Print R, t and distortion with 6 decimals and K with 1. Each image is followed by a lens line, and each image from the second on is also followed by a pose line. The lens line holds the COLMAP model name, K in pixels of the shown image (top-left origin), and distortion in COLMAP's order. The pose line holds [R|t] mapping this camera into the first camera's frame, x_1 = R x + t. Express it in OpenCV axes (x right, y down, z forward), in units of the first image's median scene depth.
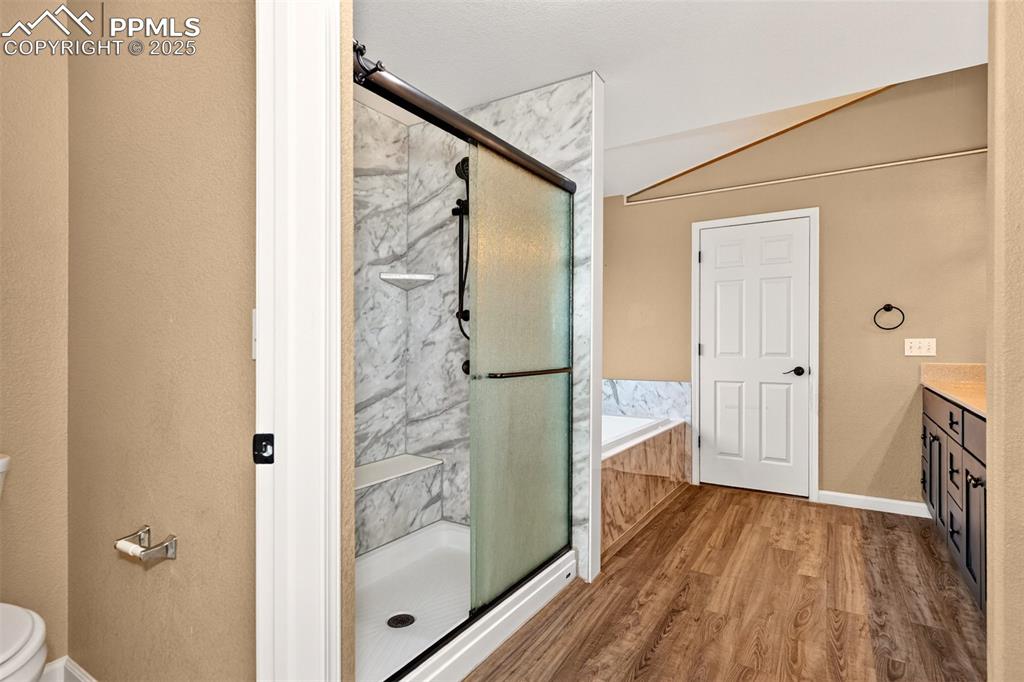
lens RADIAL K [[506.2, 0, 513.2], [0, 506.2, 347.5], [0, 0, 1]] dist [-0.001337, 0.001258]
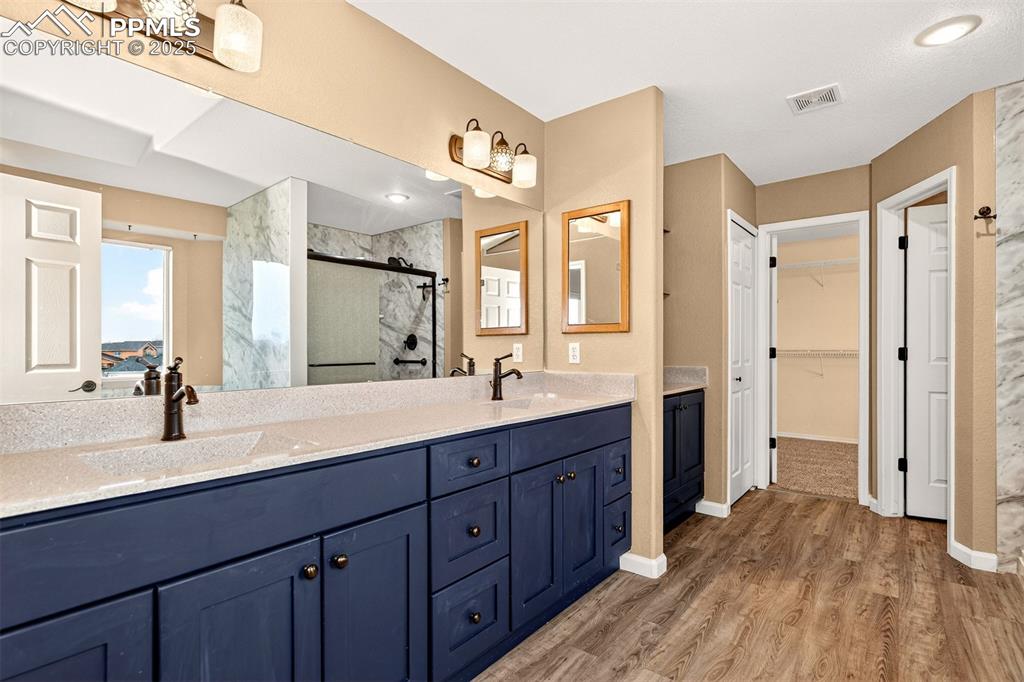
lens RADIAL K [[506.2, 0, 513.2], [0, 506.2, 347.5], [0, 0, 1]] dist [-0.001337, 0.001258]
pose [[-0.995218, 0.006183, 0.097481, 0.930867], [0.006343, 0.999979, 0.001338, -0.011971], [-0.097471, 0.001950, -0.995236, 2.105156]]
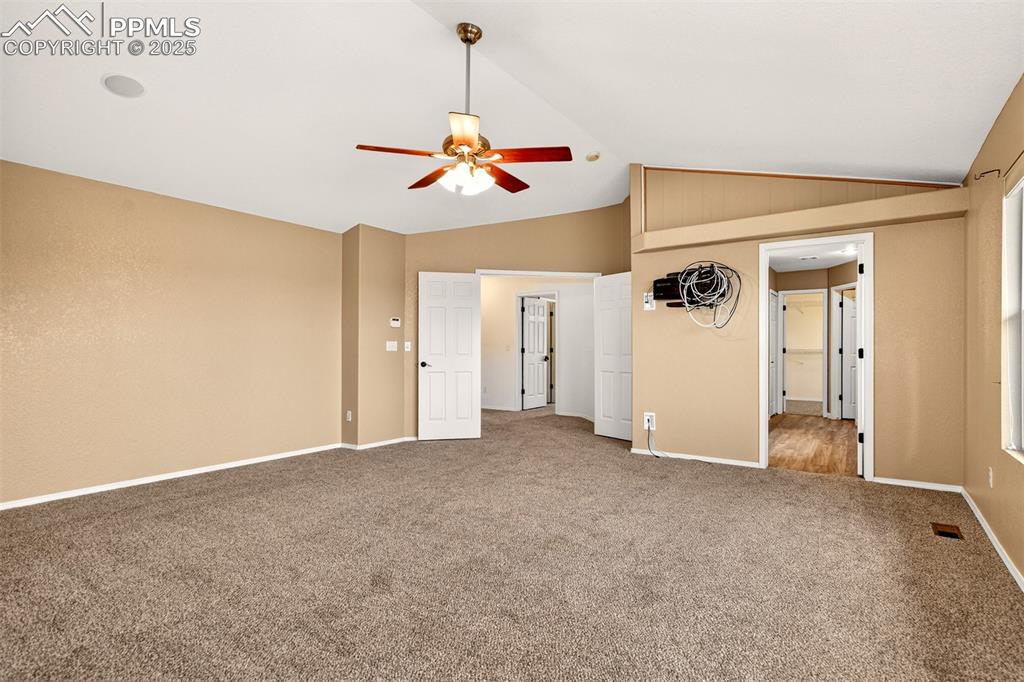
lens RADIAL K [[506.2, 0, 513.2], [0, 506.2, 347.5], [0, 0, 1]] dist [-0.001337, 0.001258]
pose [[-0.998725, 0.000018, 0.050481, 1.690879], [-0.000218, 0.999989, -0.004674, 0.002338], [-0.050481, -0.004679, -0.998714, 3.506083]]
